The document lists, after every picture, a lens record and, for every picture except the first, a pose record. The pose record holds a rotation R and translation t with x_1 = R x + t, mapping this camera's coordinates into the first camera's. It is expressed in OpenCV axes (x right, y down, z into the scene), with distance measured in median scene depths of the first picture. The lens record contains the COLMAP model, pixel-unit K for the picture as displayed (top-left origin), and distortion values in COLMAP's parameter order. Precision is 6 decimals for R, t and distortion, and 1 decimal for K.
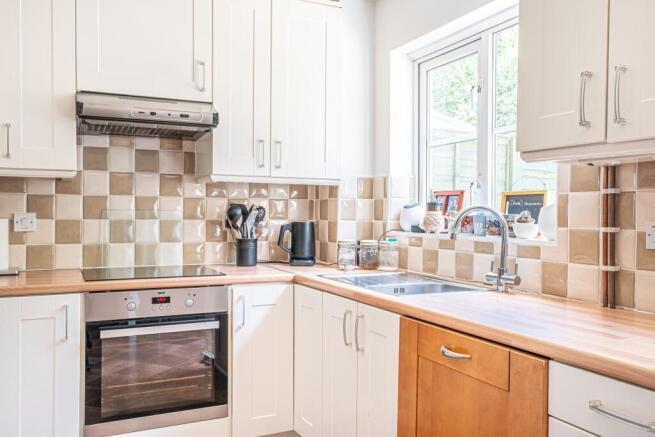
lens RADIAL K [[557.6, 0, 326.6], [0, 557.6, 219.1], [0, 0, 1]] dist [0.021359, 0.018623]
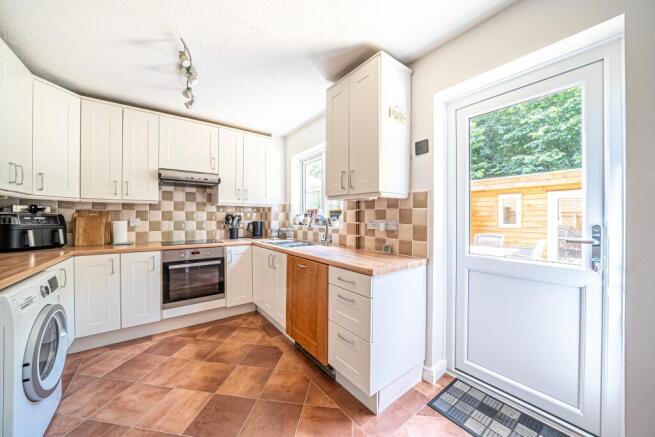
lens RADIAL K [[229.4, 0, 325.9], [0, 229.4, 218.5], [0, 0, 1]] dist [-0.013913, -0.000030]
pose [[0.979425, -0.004890, 0.201748, 0.092912], [0.006464, 0.999954, -0.007140, 0.003261], [-0.201704, 0.008297, 0.979411, -0.160430]]
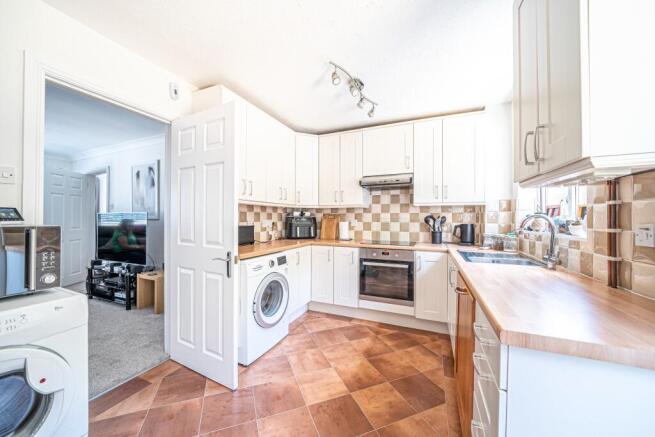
lens RADIAL K [[239.9, 0, 325.8], [0, 239.9, 218.6], [0, 0, 1]] dist [-0.012122, 0.000123]
pose [[0.659083, -0.005811, -0.752048, 0.472588], [-0.007213, 0.999875, -0.014047, 0.002928], [0.752036, 0.014682, 0.658959, 0.086566]]
